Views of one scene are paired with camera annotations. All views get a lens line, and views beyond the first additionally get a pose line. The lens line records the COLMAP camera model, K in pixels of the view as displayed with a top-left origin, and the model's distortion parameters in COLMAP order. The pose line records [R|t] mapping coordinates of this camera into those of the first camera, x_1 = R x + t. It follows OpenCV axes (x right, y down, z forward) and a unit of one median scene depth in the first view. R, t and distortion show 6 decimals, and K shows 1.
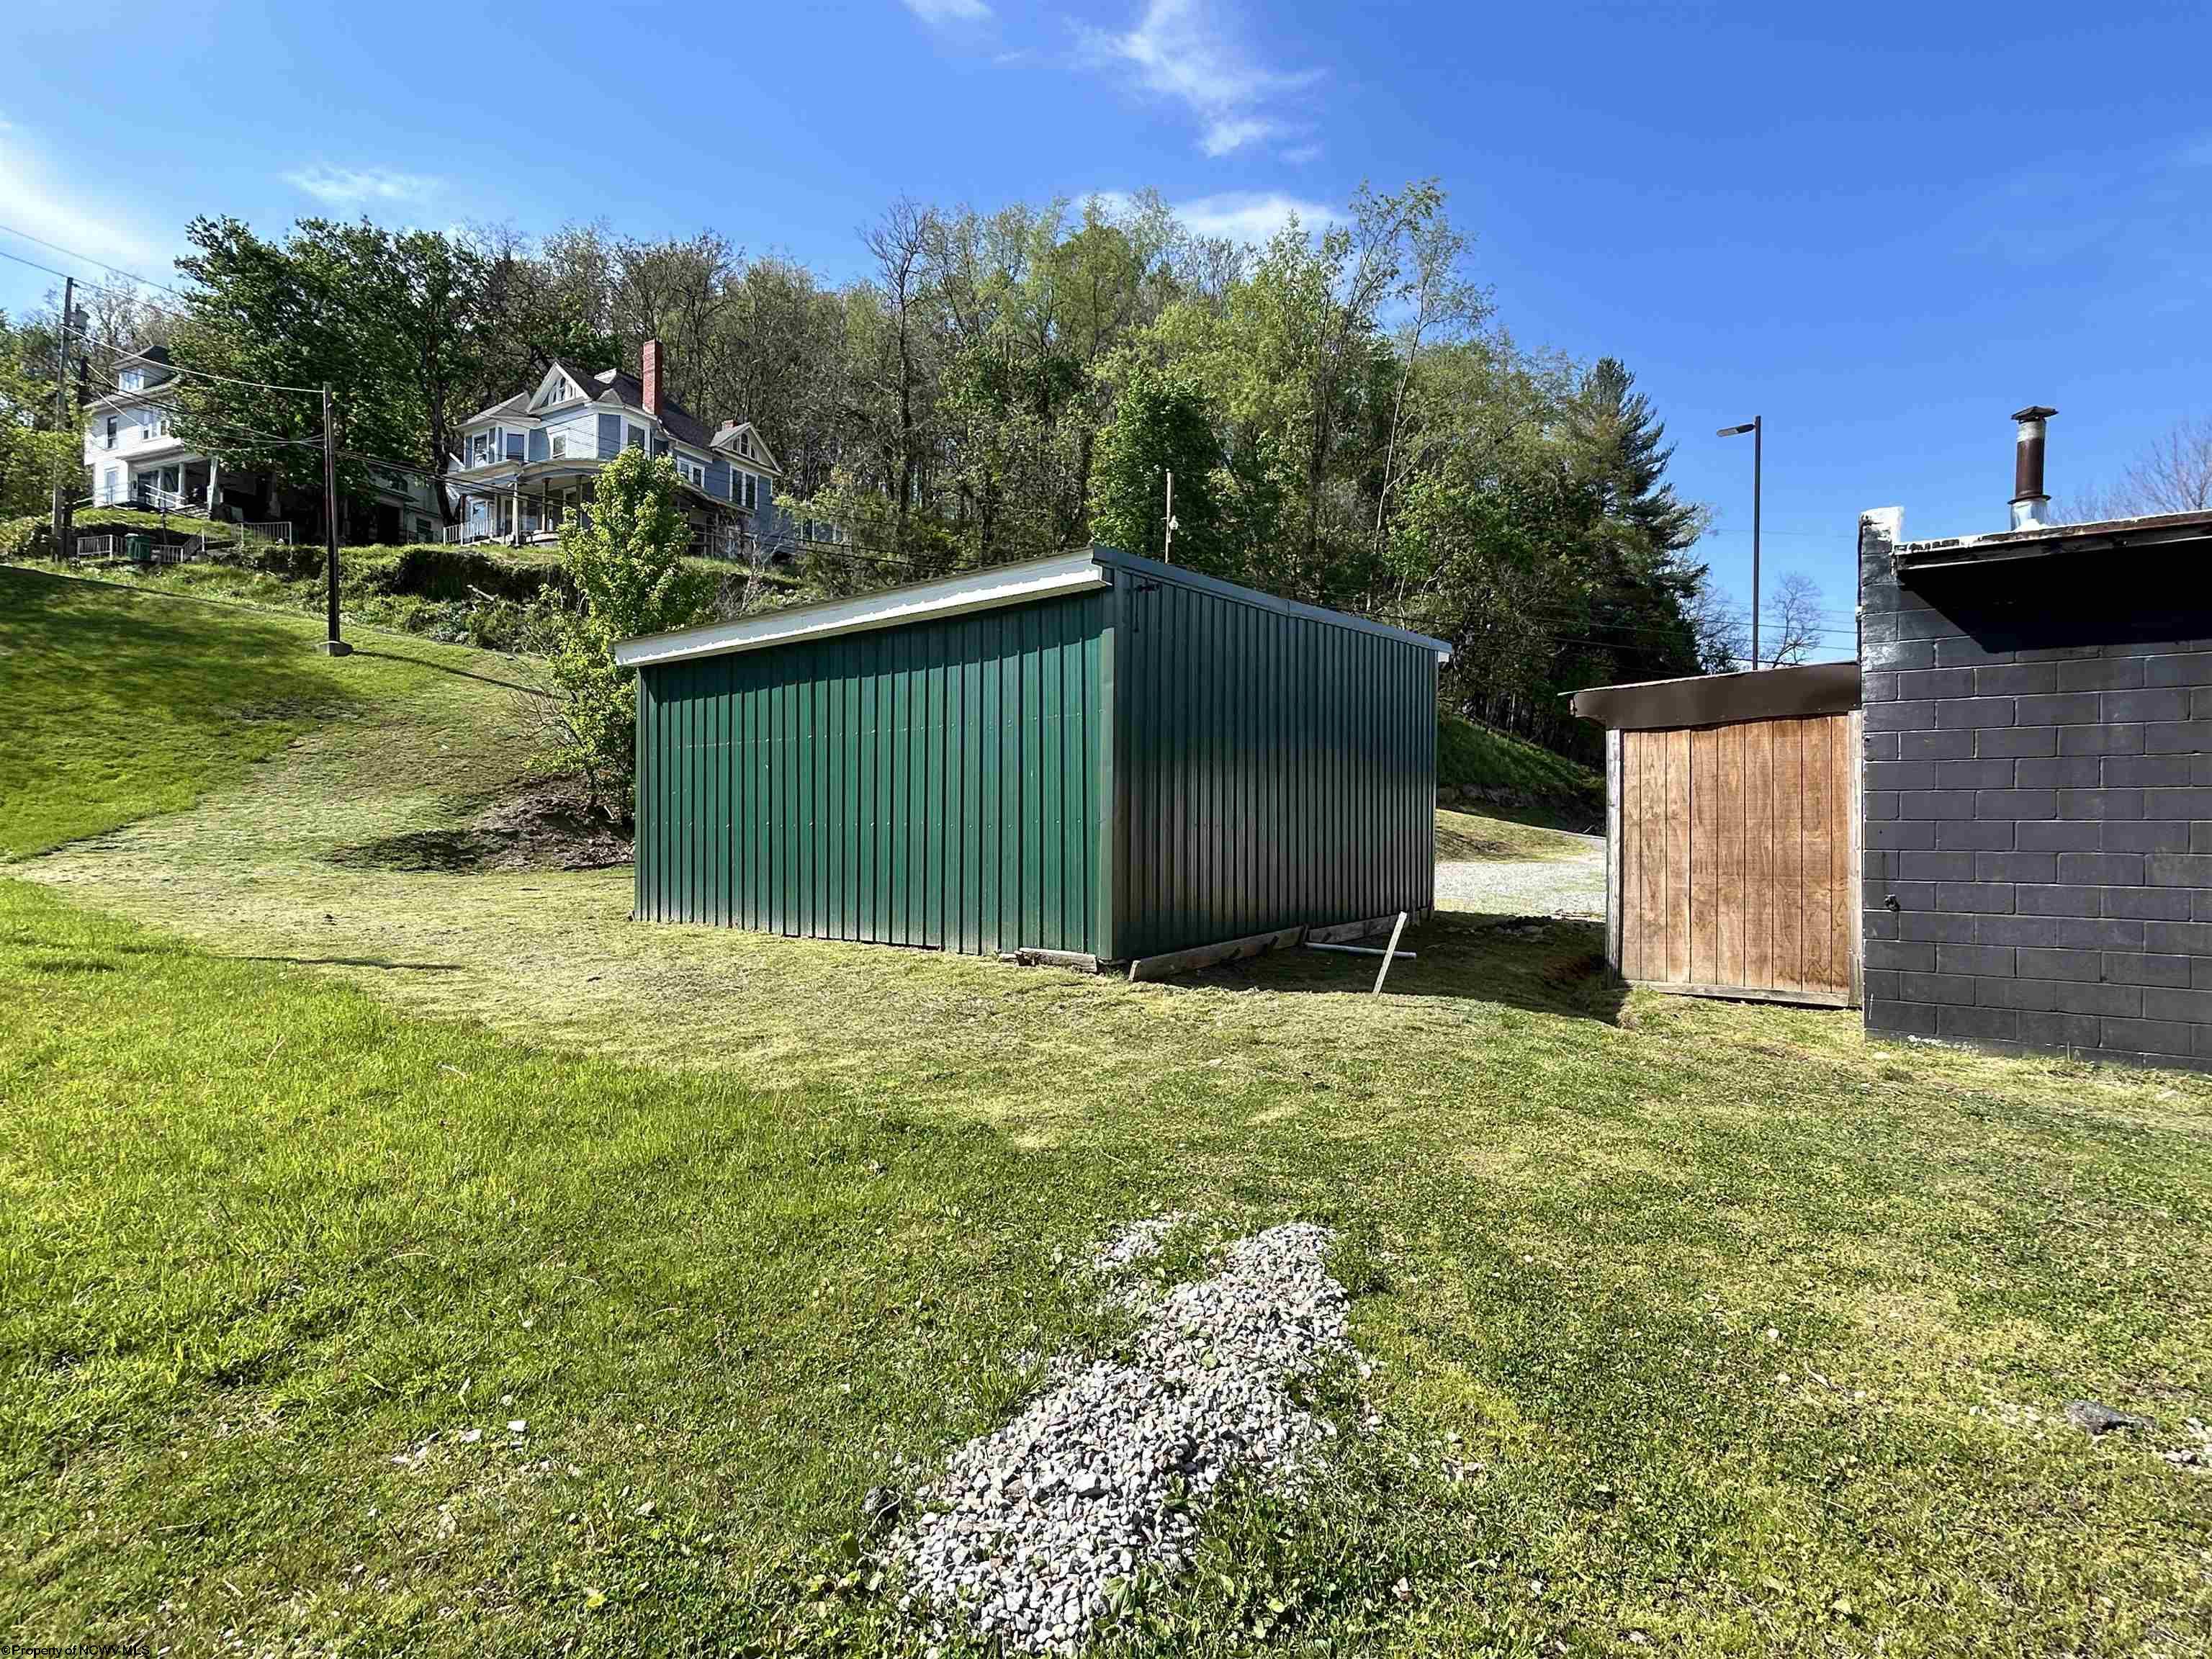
lens RADIAL K [[1101.8, 0, 1095.7], [0, 1101.8, 828.1], [0, 0, 1]] dist [-0.000483, 0.002823]
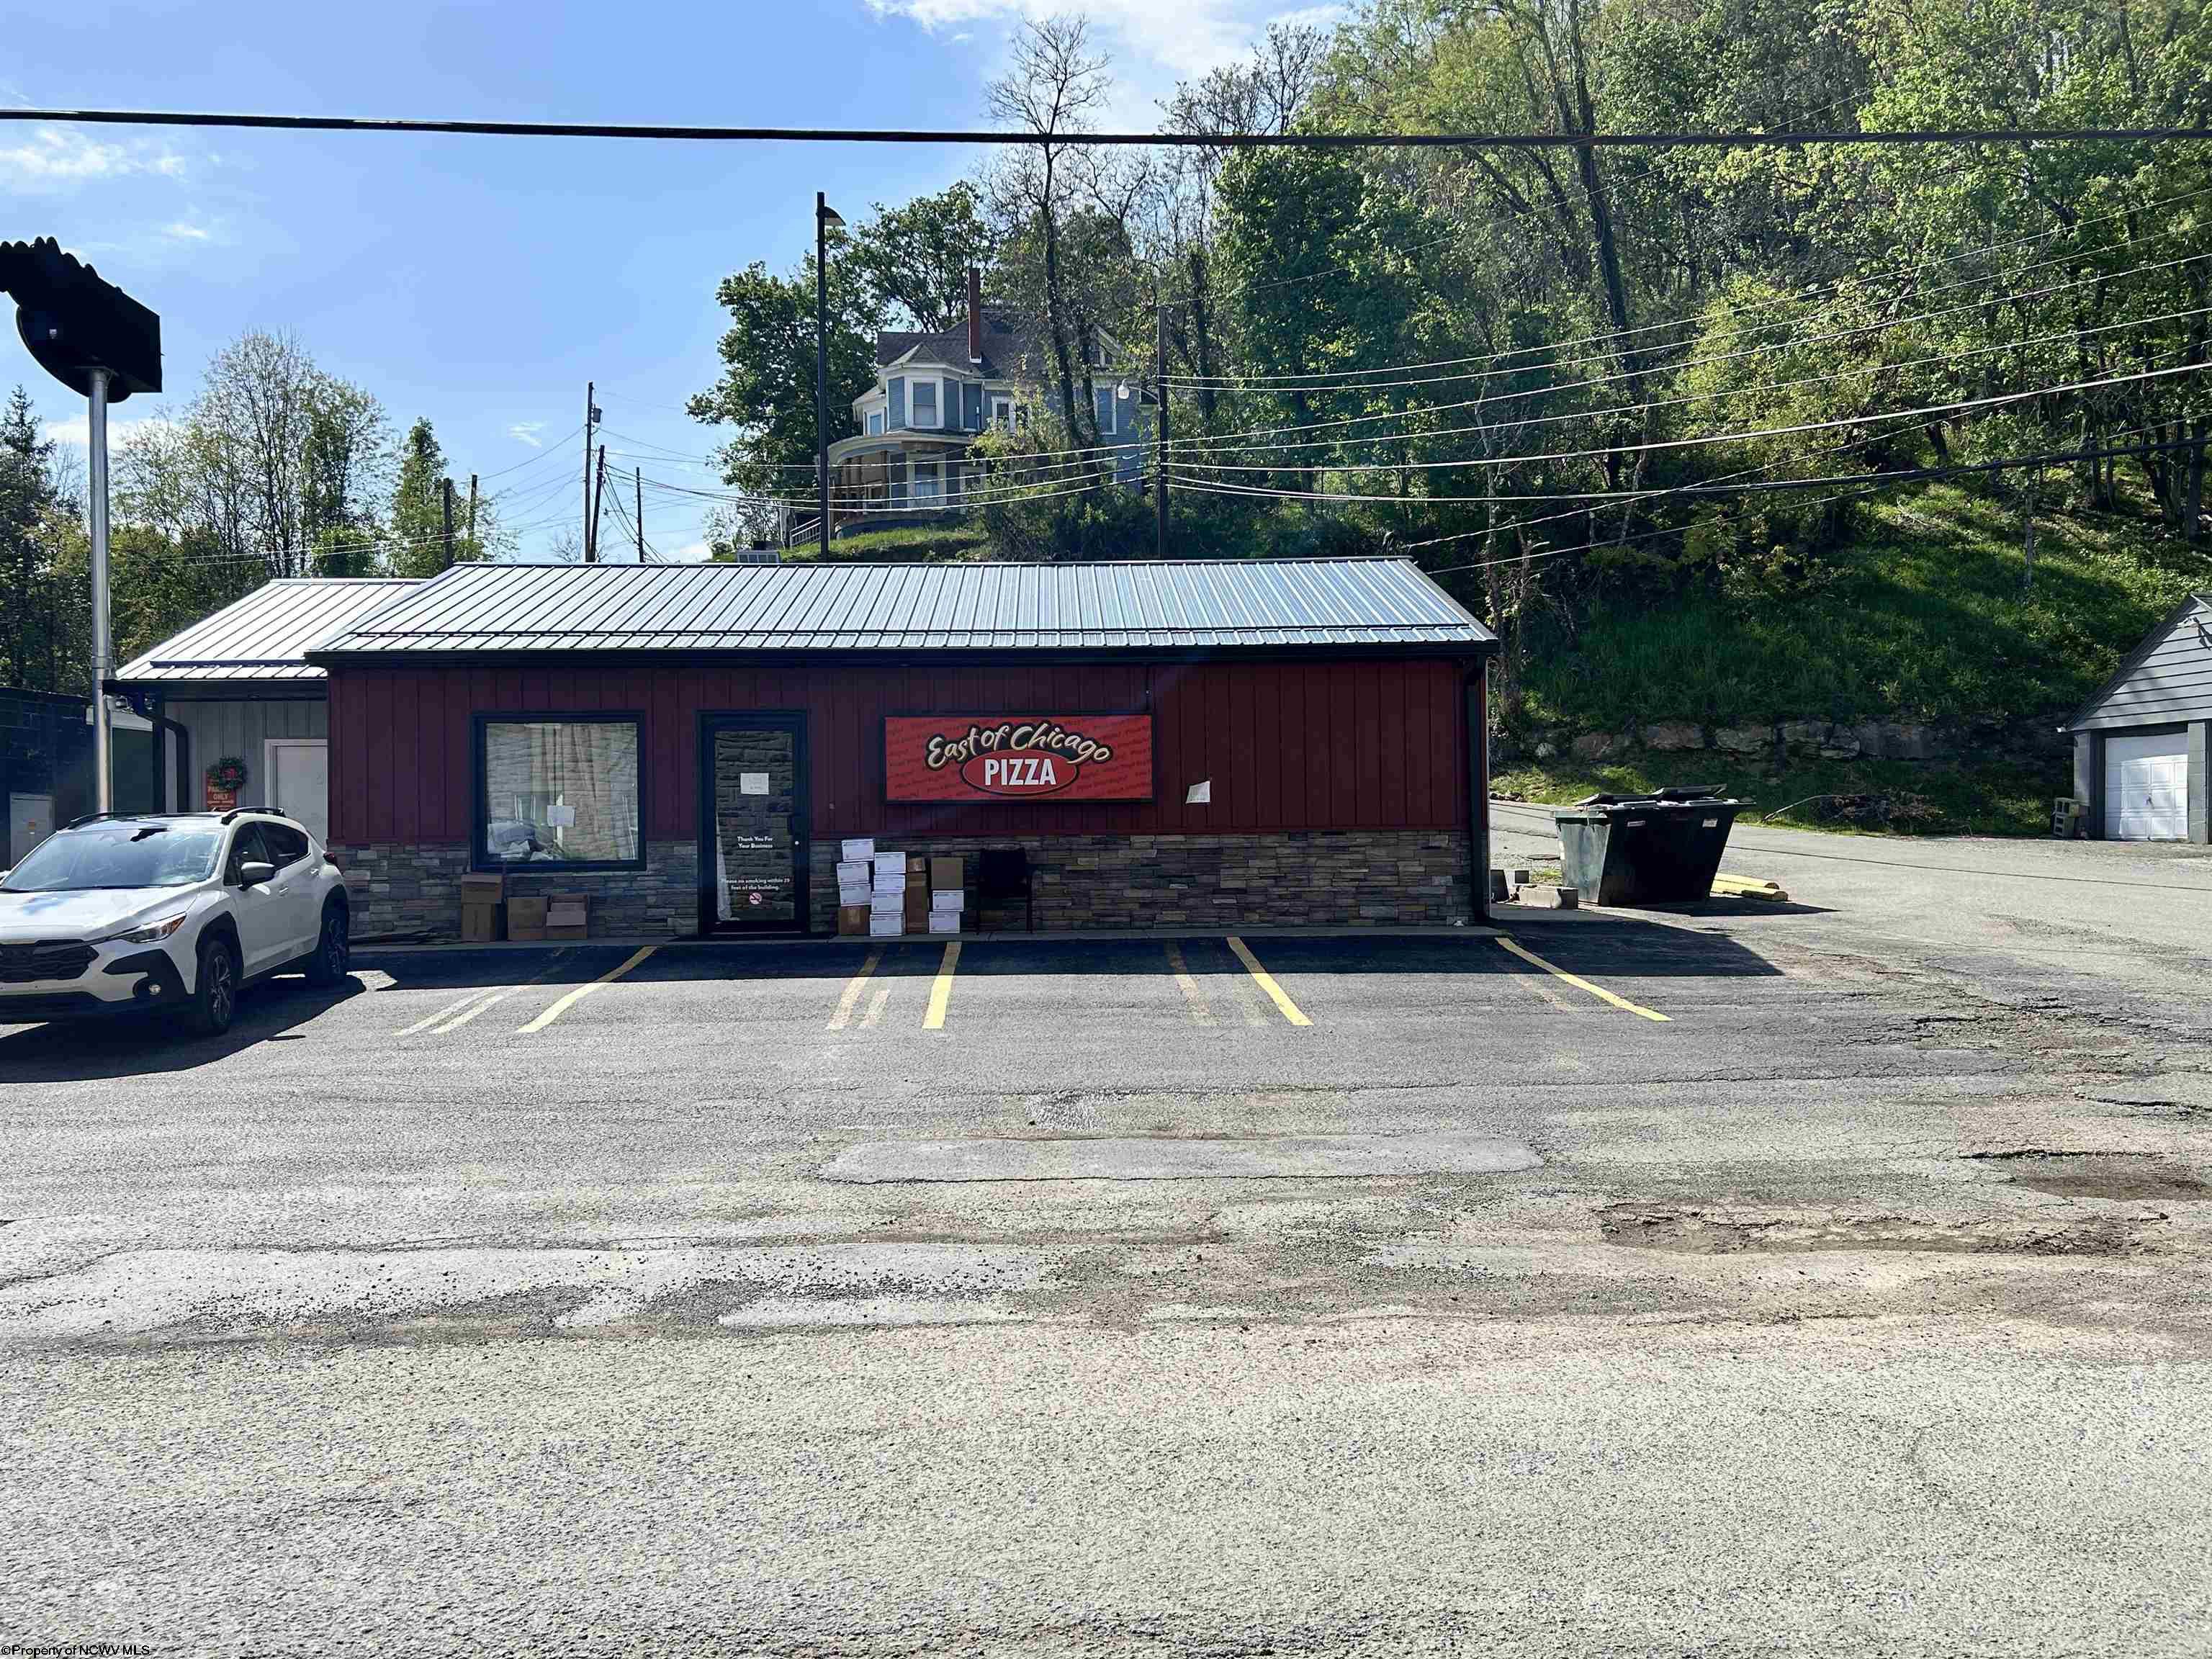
lens RADIAL K [[1769.4, 0, 1086.2], [0, 1769.4, 845.7], [0, 0, 1]] dist [0.060470, -0.062152]
pose [[0.572284, -0.012053, -0.819967, 0.855797], [0.028149, 0.999591, 0.004953, 0.007714], [0.819572, -0.025916, 0.572390, 0.279756]]
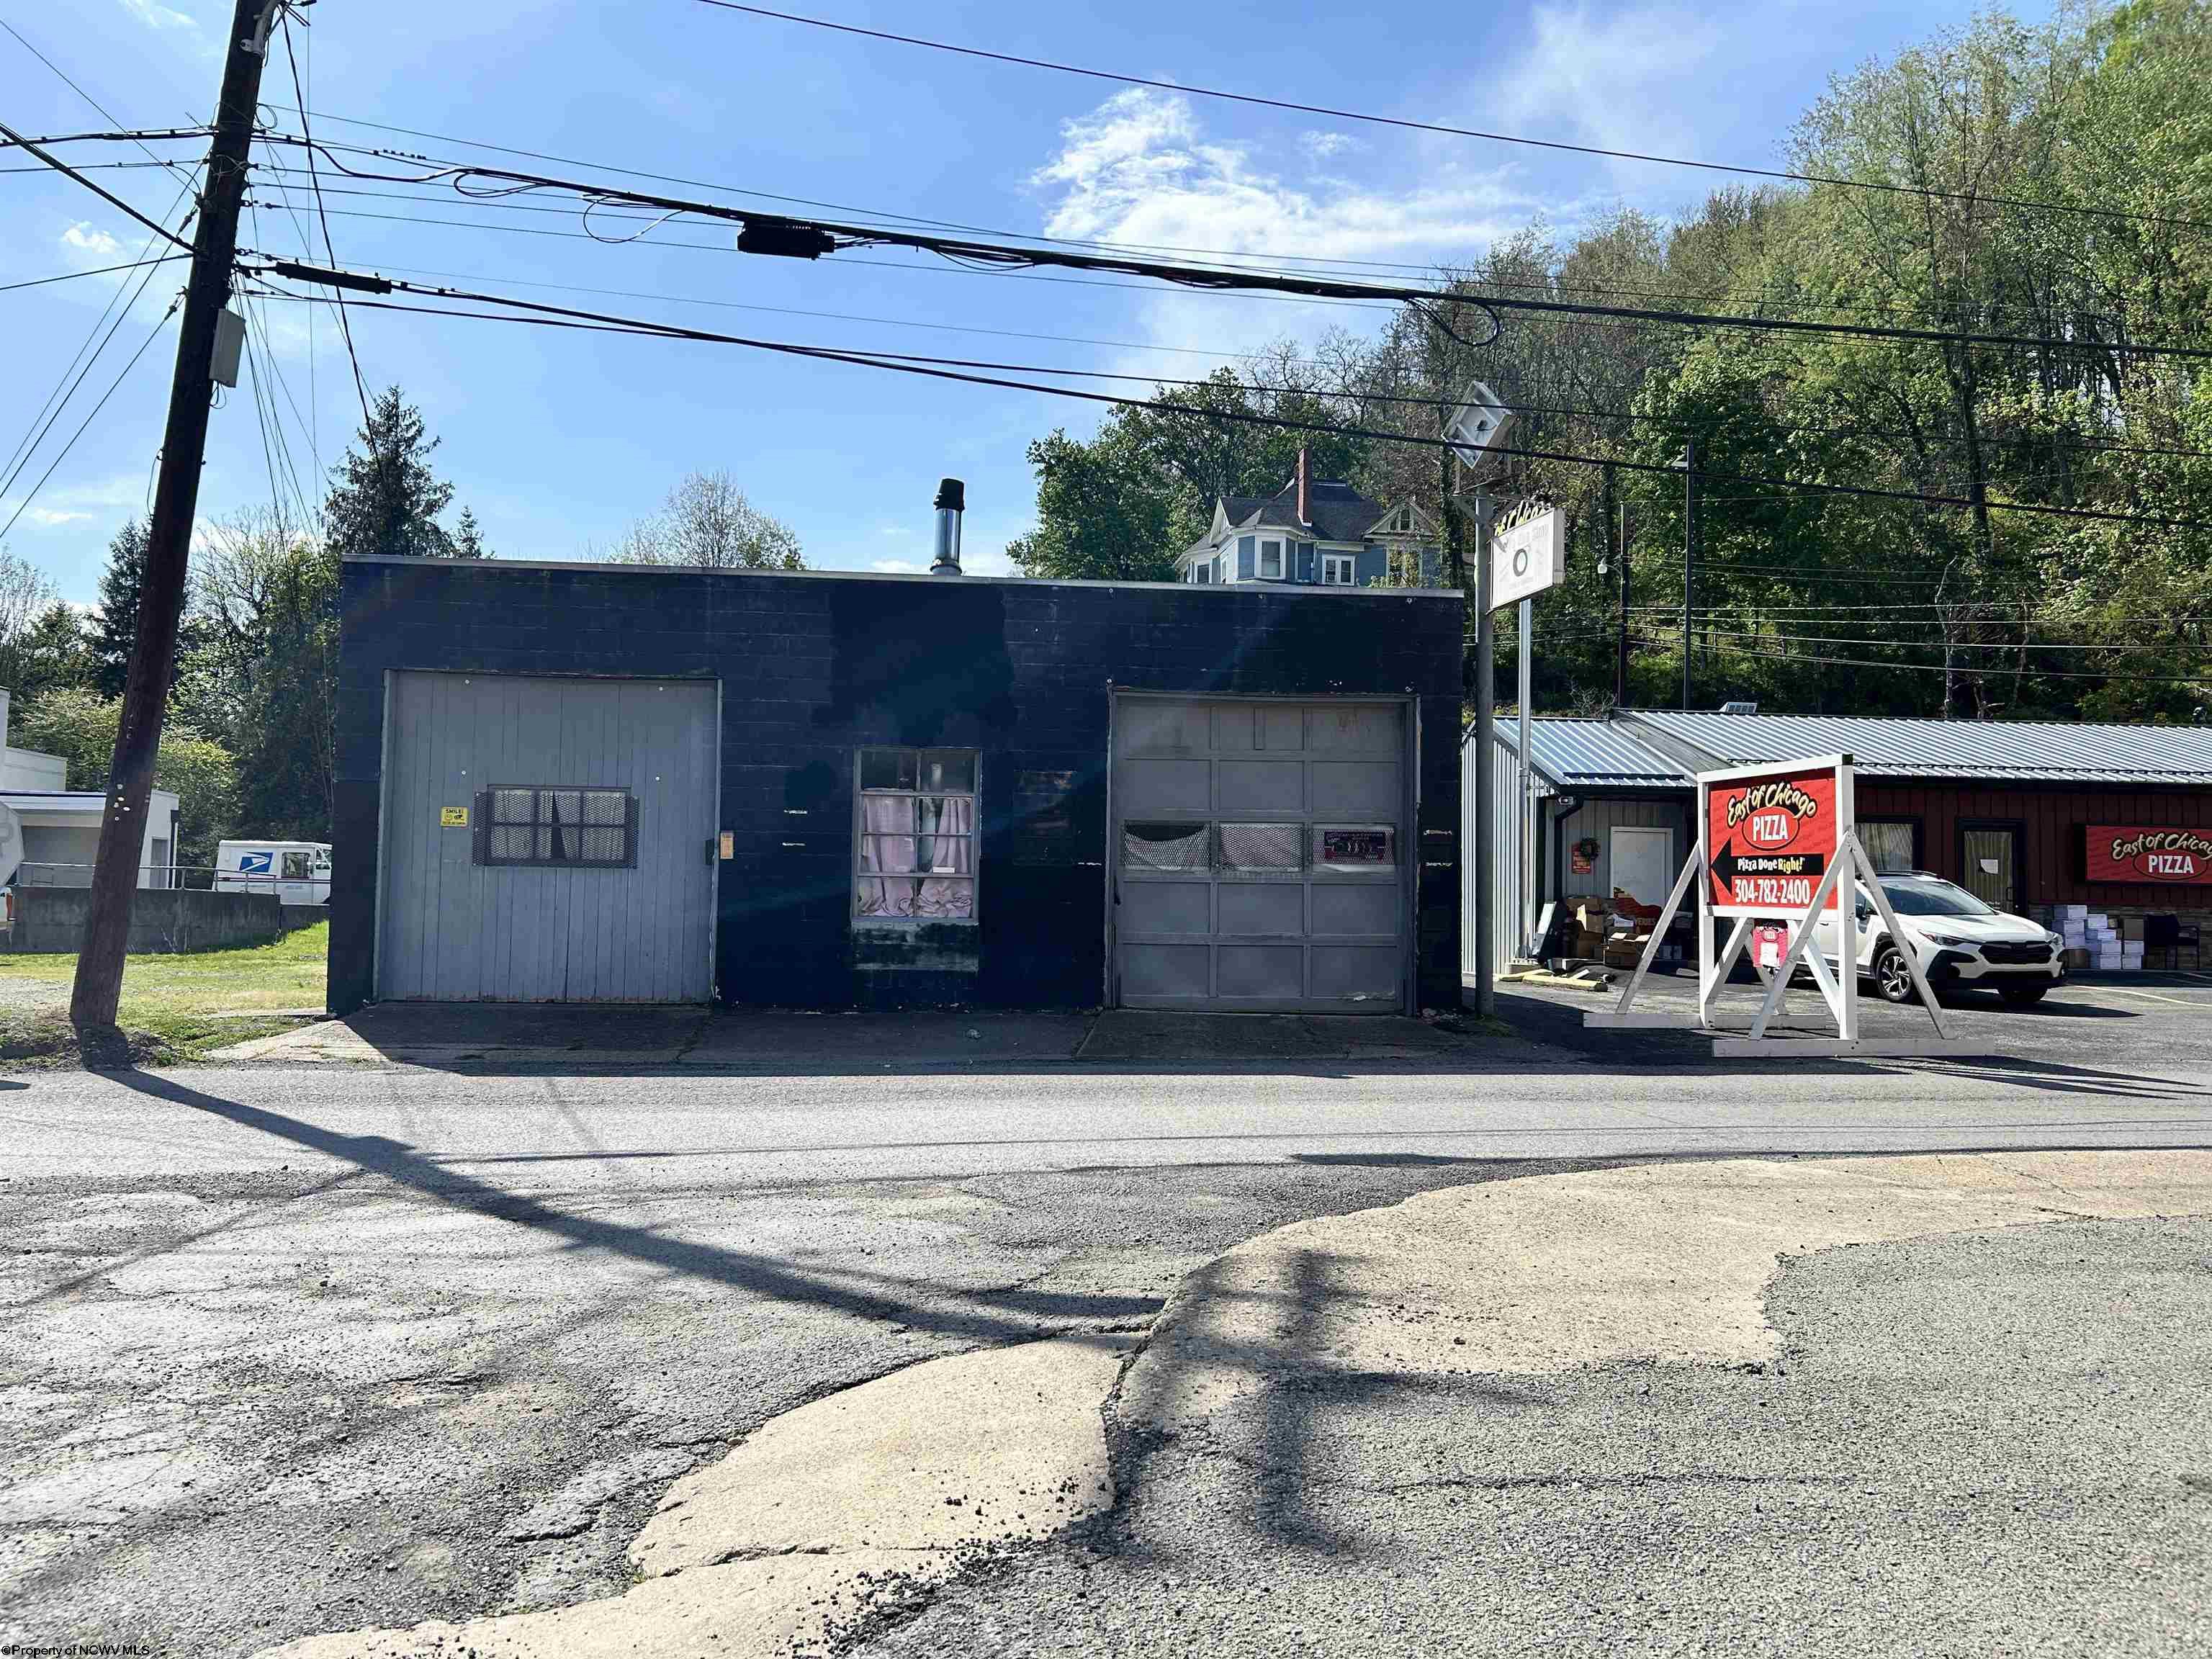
lens RADIAL K [[1653.9, 0, 1093.6], [0, 1653.9, 846.5], [0, 0, 1]] dist [0.057233, -0.049901]
pose [[0.617380, -0.038820, -0.785707, 0.750380], [-0.003195, 0.998650, -0.051851, 0.016958], [0.786659, 0.034522, 0.616422, -0.122756]]
